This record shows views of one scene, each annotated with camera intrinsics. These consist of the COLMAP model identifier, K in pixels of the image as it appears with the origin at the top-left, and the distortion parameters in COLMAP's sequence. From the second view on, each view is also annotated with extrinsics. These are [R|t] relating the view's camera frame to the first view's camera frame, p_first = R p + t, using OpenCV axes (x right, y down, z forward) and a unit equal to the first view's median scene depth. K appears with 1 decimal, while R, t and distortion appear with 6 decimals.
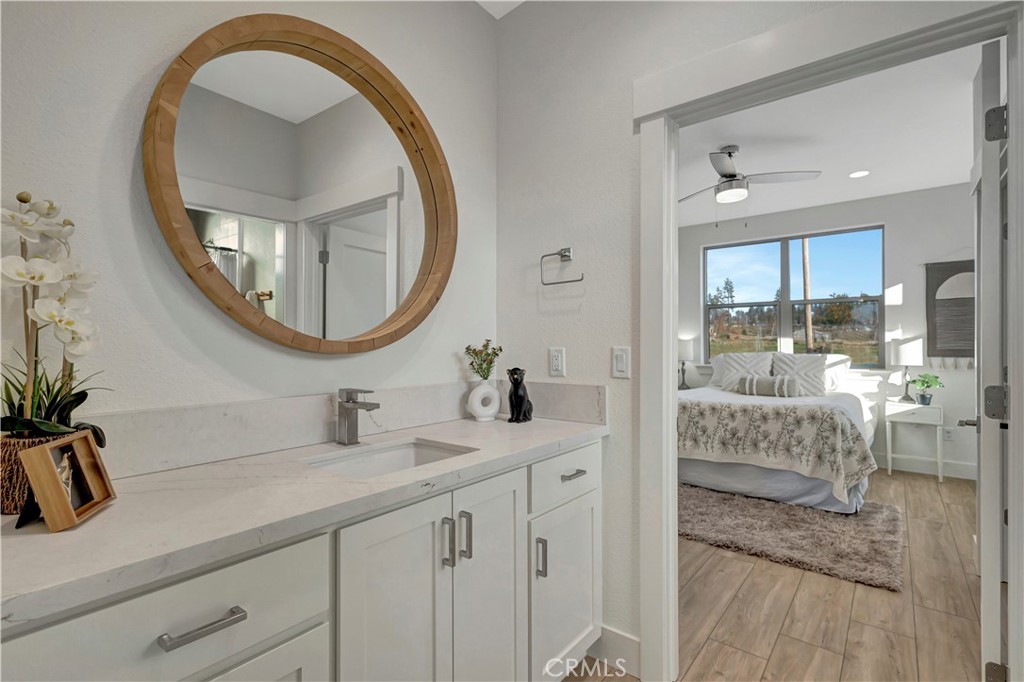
lens RADIAL K [[479.1, 0, 507.7], [0, 479.1, 341.5], [0, 0, 1]] dist [0.007229, 0.000095]
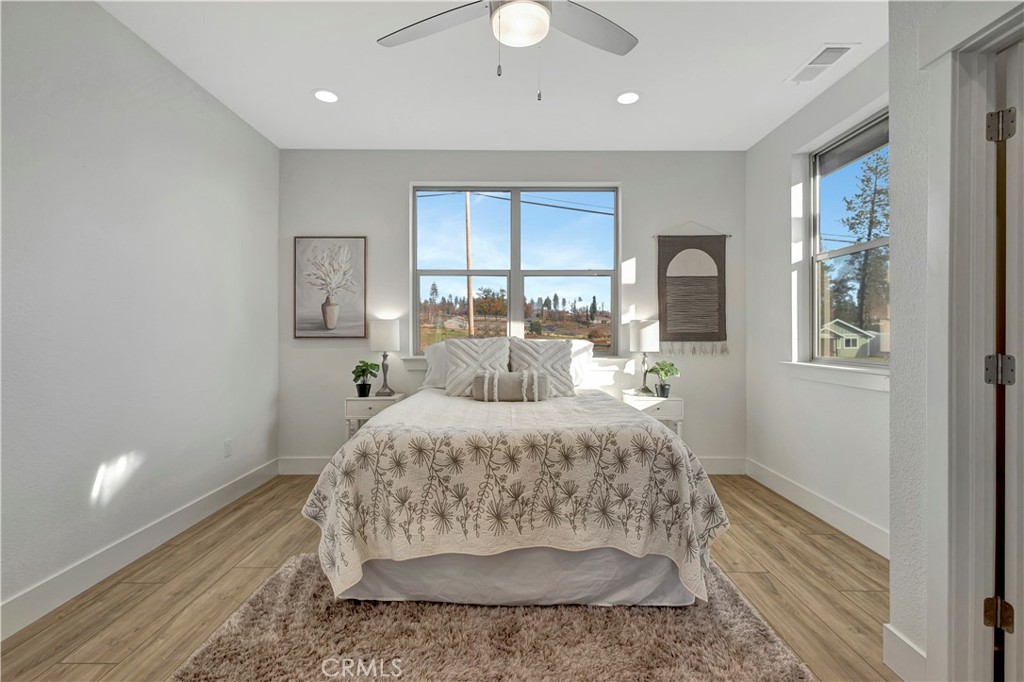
lens RADIAL K [[469.9, 0, 514.1], [0, 469.9, 328.5], [0, 0, 1]] dist [0.009907, 0.000275]
pose [[0.772241, 0.006778, 0.635294, 0.120993], [-0.005699, 0.999977, -0.003741, 0.012749], [-0.635304, -0.000731, 0.772261, 0.504474]]
